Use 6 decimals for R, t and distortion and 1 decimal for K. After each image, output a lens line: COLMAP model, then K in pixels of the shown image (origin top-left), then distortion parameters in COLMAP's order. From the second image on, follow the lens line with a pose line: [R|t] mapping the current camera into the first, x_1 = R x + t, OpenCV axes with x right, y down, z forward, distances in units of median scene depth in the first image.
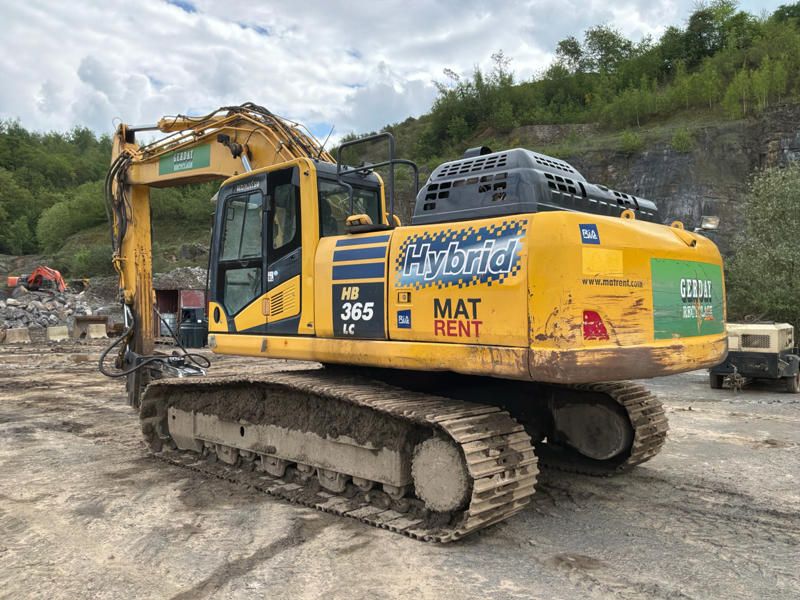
lens RADIAL K [[661.4, 0, 400.0], [0, 661.4, 300.0], [0, 0, 1]] dist [0.101400, -0.190598]
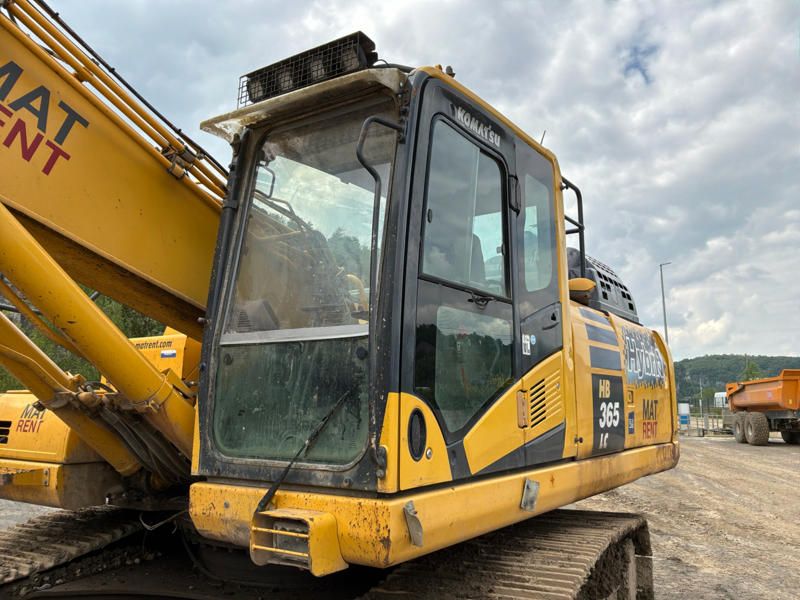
lens RADIAL K [[661.4, 0, 400.0], [0, 661.4, 300.0], [0, 0, 1]] dist [0.101400, -0.190598]
pose [[-0.161908, 0.150537, 0.975256, -0.755539], [-0.015386, 0.987790, -0.155026, 0.010292], [-0.986686, -0.040106, -0.157615, 1.344994]]
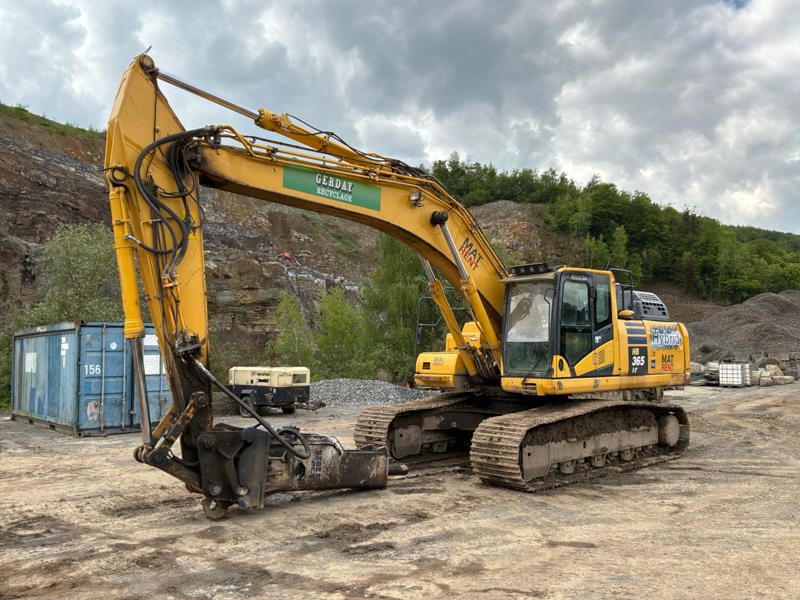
lens RADIAL K [[661.4, 0, 400.0], [0, 661.4, 300.0], [0, 0, 1]] dist [0.101400, -0.190598]
pose [[0.080144, 0.078295, 0.993704, -2.092711], [-0.011301, 0.996918, -0.077636, -0.000779], [-0.996719, -0.005008, 0.080782, 1.542373]]
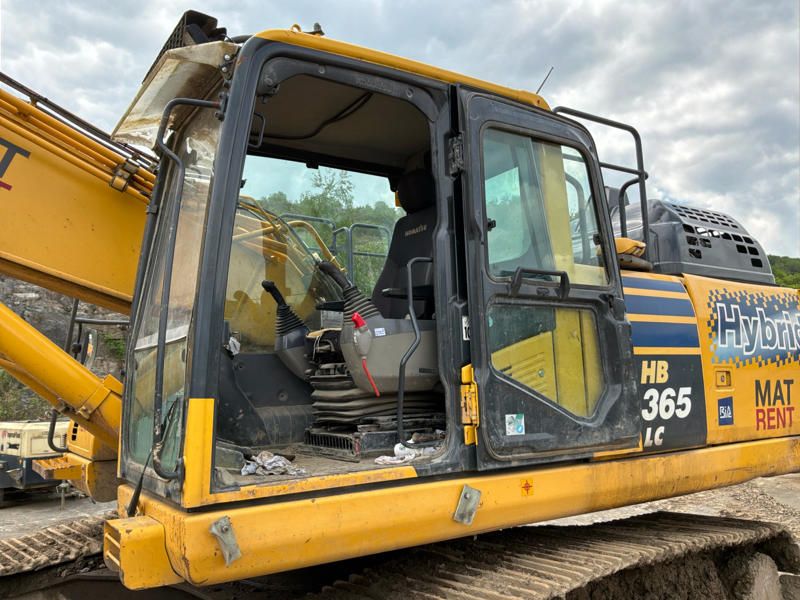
lens RADIAL K [[661.4, 0, 400.0], [0, 661.4, 300.0], [0, 0, 1]] dist [0.101400, -0.190598]
pose [[0.221741, 0.120424, 0.967641, -0.696285], [0.014985, 0.991807, -0.126865, -0.001719], [-0.974990, 0.042631, 0.218120, 1.097202]]
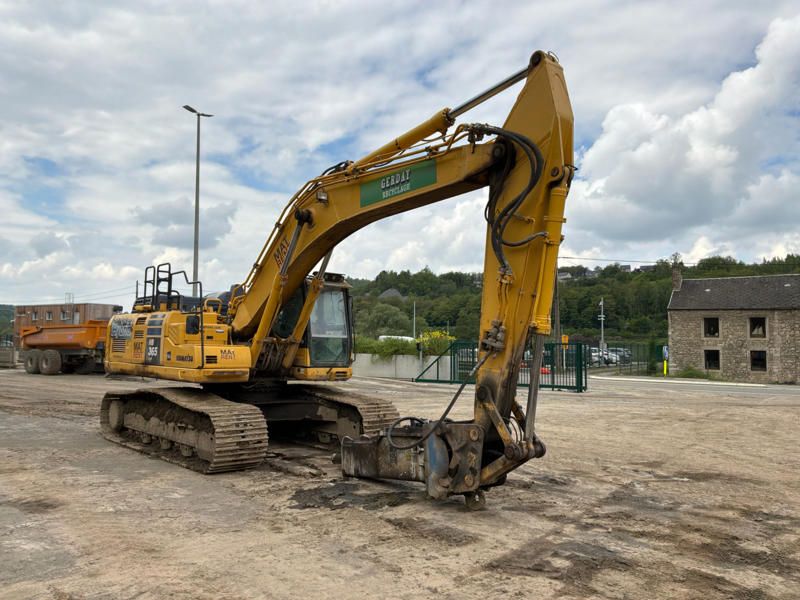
lens RADIAL K [[661.4, 0, 400.0], [0, 661.4, 300.0], [0, 0, 1]] dist [0.101400, -0.190598]
pose [[-0.993631, -0.007194, 0.112454, -0.754173], [-0.016576, 0.996435, -0.082714, 0.022089], [-0.111458, -0.084052, -0.990208, 3.415427]]
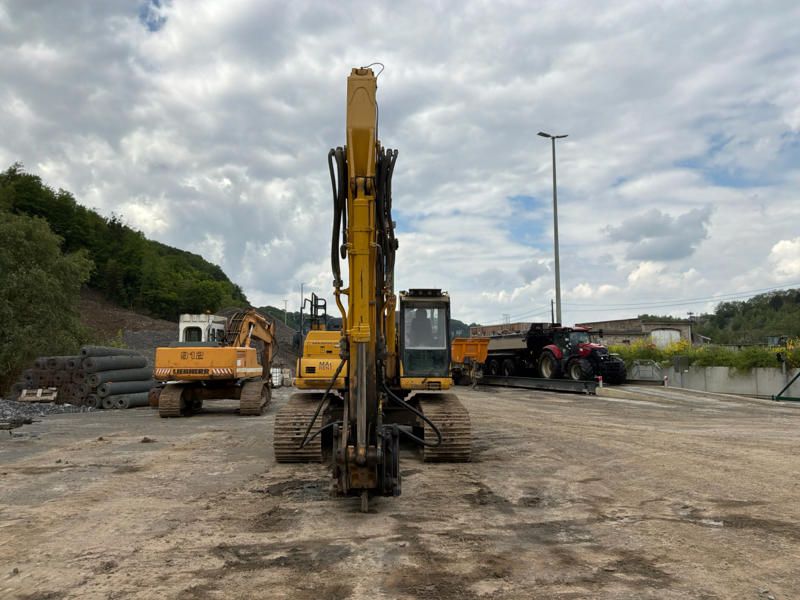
lens RADIAL K [[661.4, 0, 400.0], [0, 661.4, 300.0], [0, 0, 1]] dist [0.101400, -0.190598]
pose [[-0.693964, 0.064219, 0.717140, -1.857541], [-0.007411, 0.995325, -0.096301, 0.020368], [-0.719971, -0.072144, -0.690244, 2.972375]]
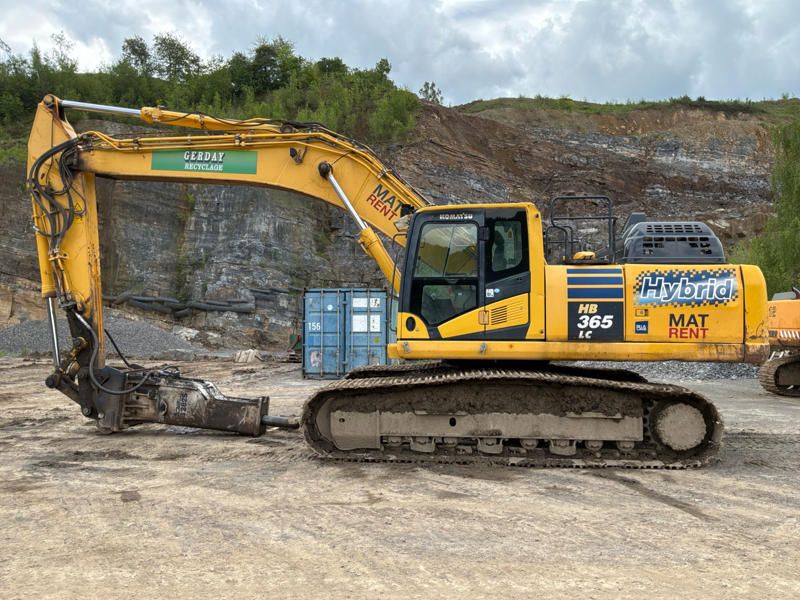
lens RADIAL K [[661.4, 0, 400.0], [0, 661.4, 300.0], [0, 0, 1]] dist [0.101400, -0.190598]
pose [[0.781389, 0.022294, 0.623646, -1.261364], [-0.014641, 0.999742, -0.017393, 0.001844], [-0.623873, 0.004460, 0.781513, 0.160942]]
